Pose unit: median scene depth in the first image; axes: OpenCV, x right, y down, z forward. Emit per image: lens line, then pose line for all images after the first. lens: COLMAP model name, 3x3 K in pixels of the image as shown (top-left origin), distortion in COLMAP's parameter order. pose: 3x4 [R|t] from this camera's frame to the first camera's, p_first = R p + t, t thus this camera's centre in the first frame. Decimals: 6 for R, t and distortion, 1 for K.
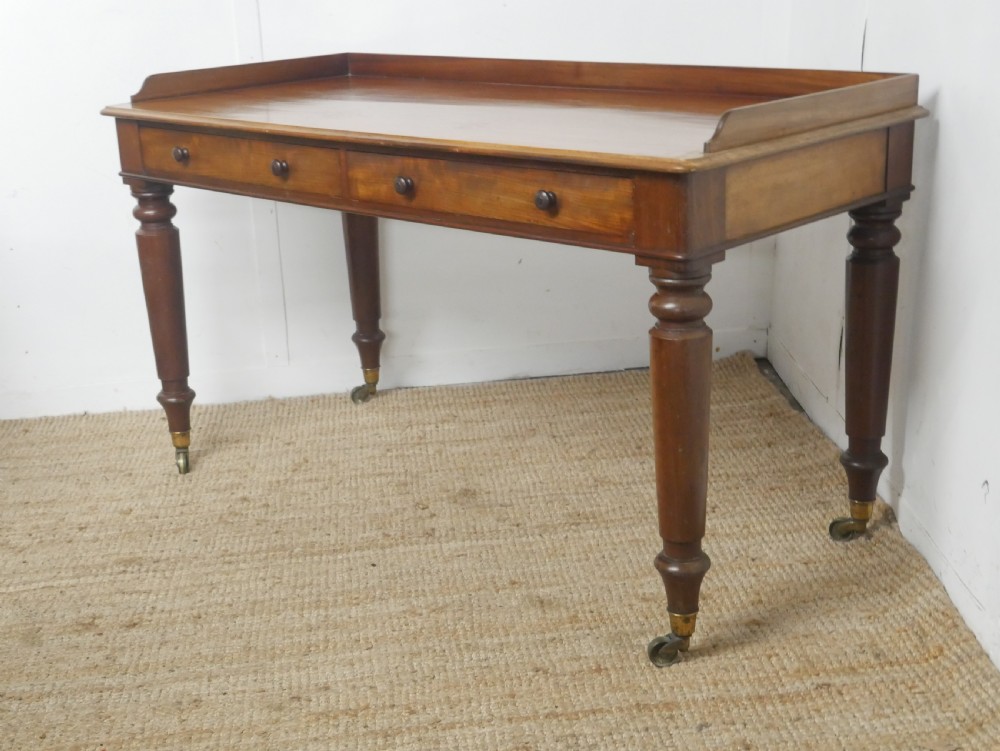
lens RADIAL K [[1389.1, 0, 498.5], [0, 1389.1, 371.8], [0, 0, 1]] dist [0.008047, 0.000000]
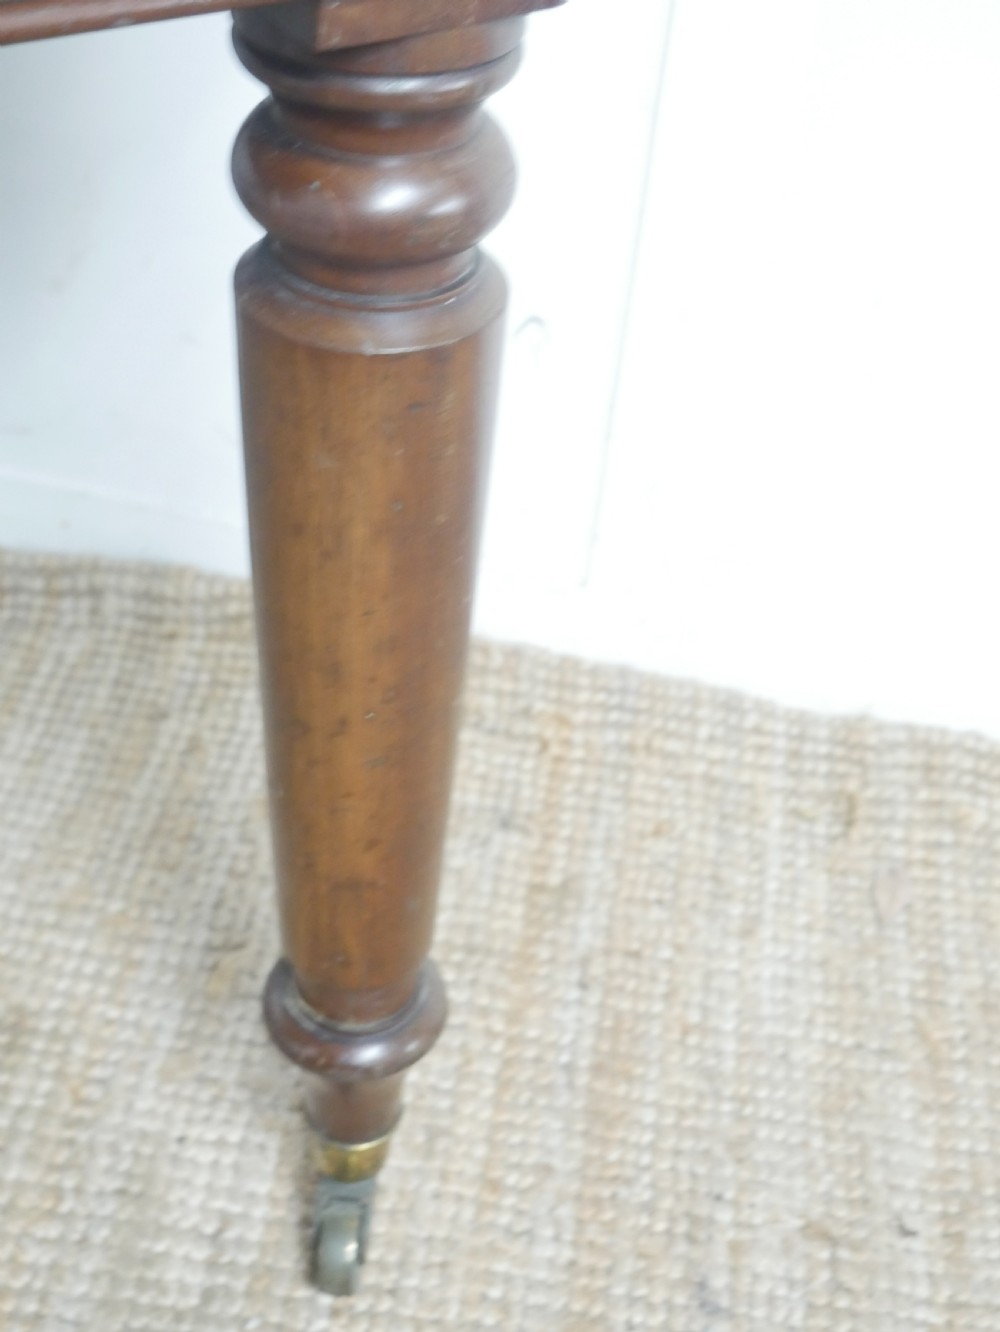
lens RADIAL K [[1850.3, 0, 505.5], [0, 1850.3, 670.6], [0, 0, 1]] dist [0.008047, 0.000000]
pose [[0.223613, -0.576497, 0.785906, -0.109942], [0.204295, 0.816135, 0.540544, -0.107784], [-0.953027, 0.039684, 0.300274, 0.702113]]
